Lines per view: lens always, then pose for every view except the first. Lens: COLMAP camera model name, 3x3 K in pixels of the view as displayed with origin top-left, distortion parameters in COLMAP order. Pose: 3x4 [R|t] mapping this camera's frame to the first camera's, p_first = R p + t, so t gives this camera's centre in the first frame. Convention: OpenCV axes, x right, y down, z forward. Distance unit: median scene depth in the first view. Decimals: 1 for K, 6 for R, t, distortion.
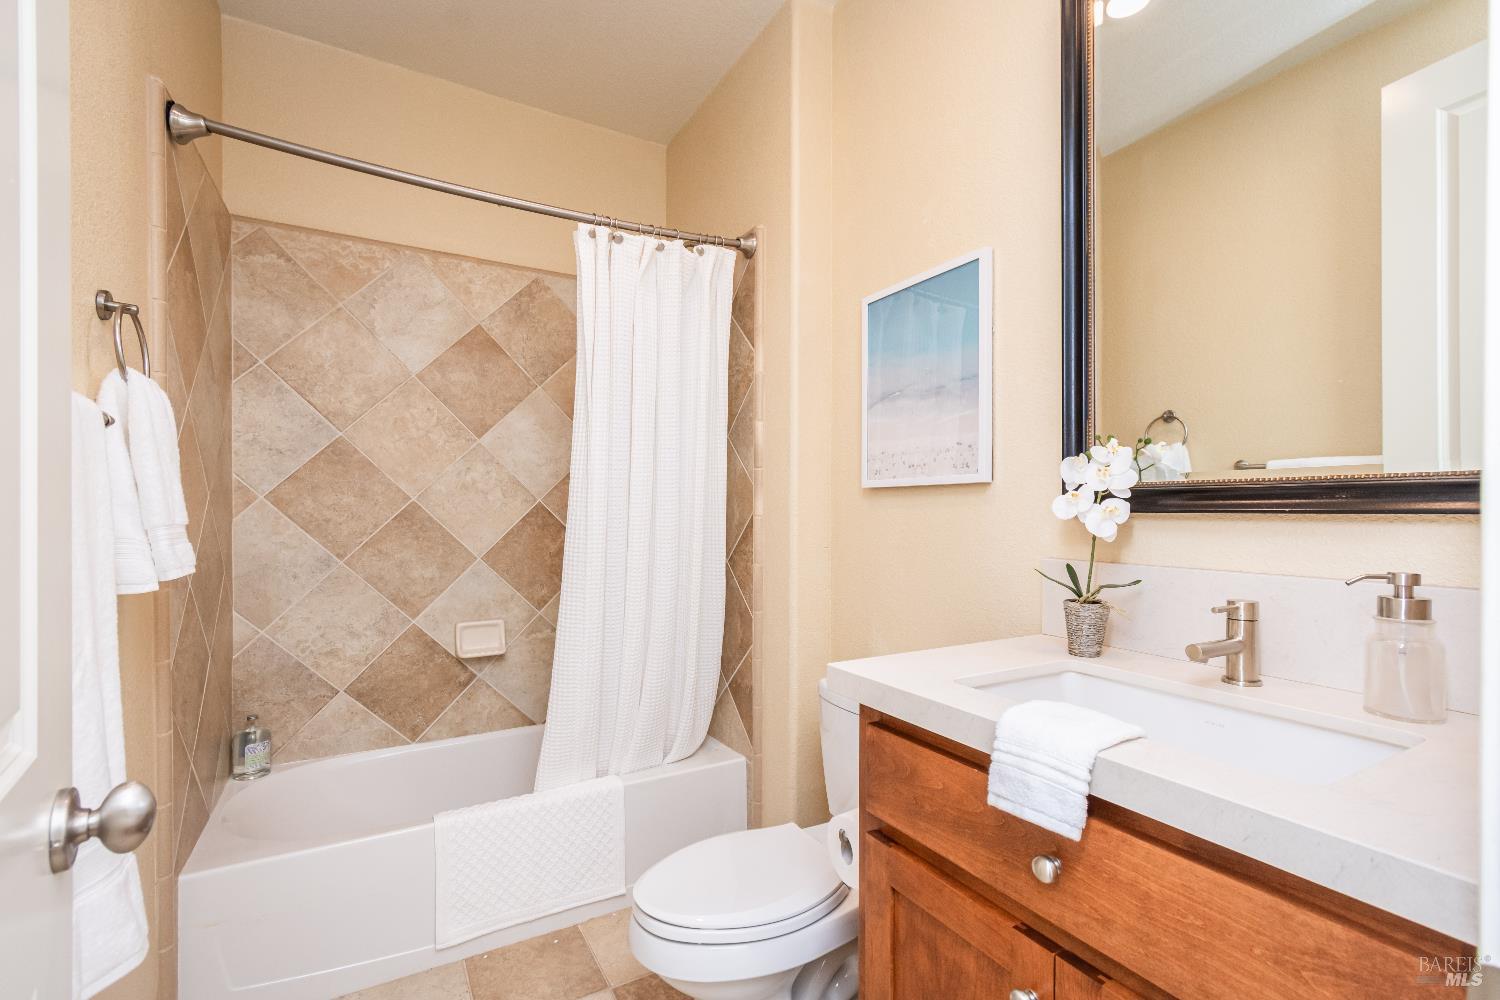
lens RADIAL K [[671.4, 0, 750.9], [0, 671.4, 511.0], [0, 0, 1]] dist [-0.002160, -0.001119]
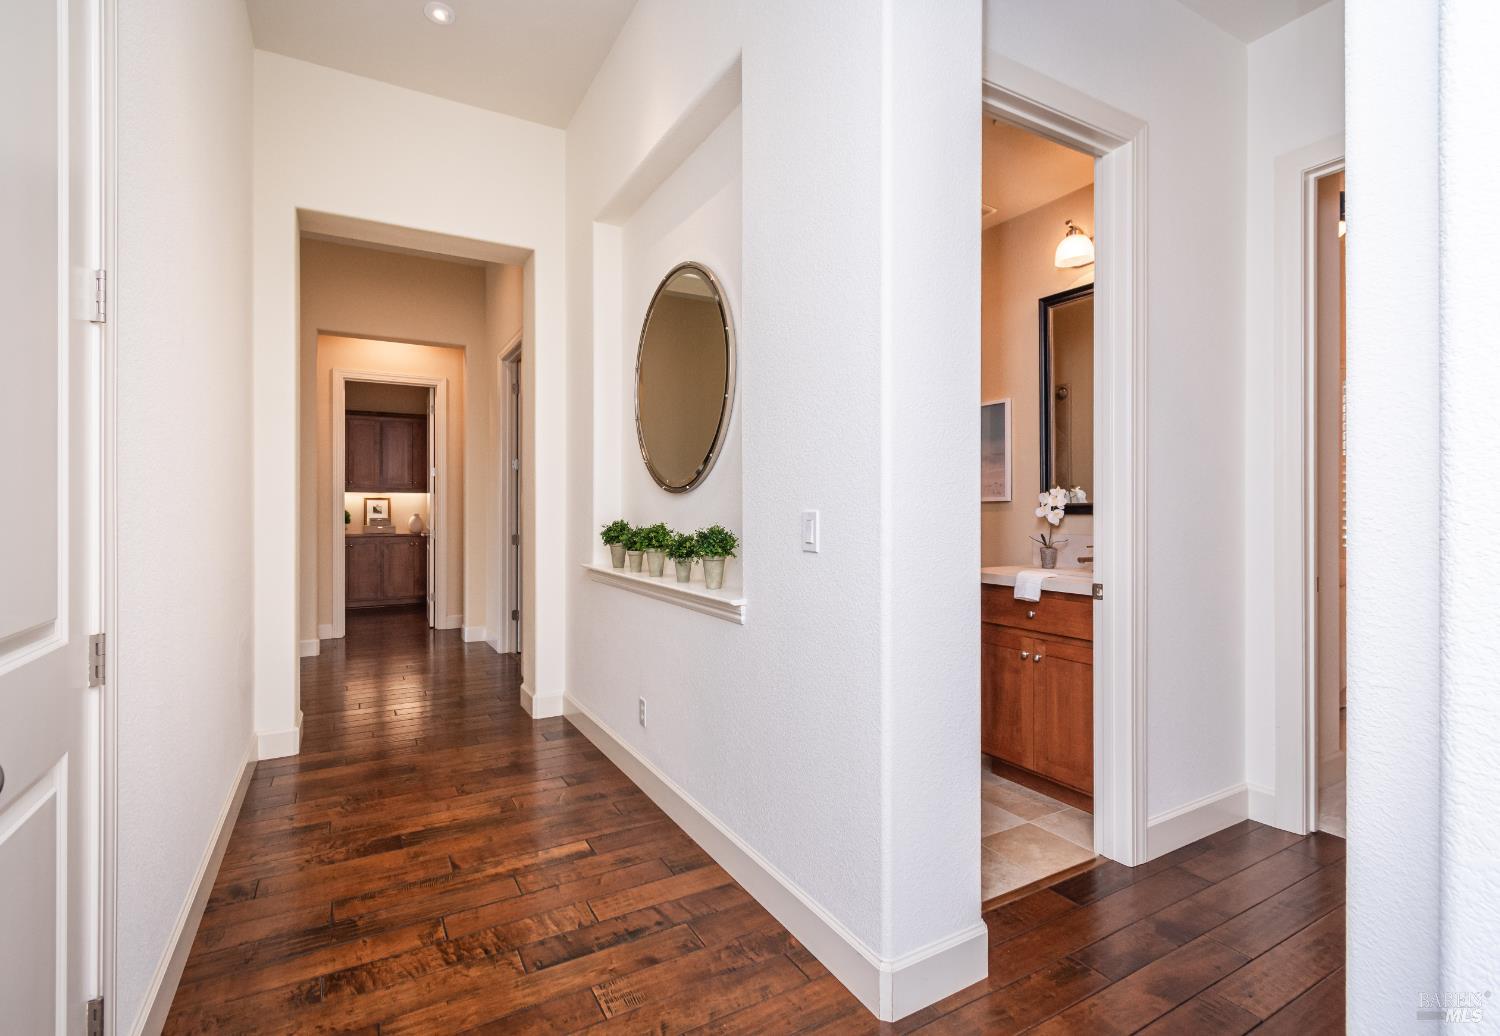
lens RADIAL K [[697.7, 0, 751.5], [0, 697.7, 510.7], [0, 0, 1]] dist [0.001114, 0.000064]
pose [[0.999955, -0.008562, 0.004090, -0.697249], [0.008572, 0.999960, -0.002499, -0.015229], [-0.004068, 0.002534, 0.999989, -1.785939]]
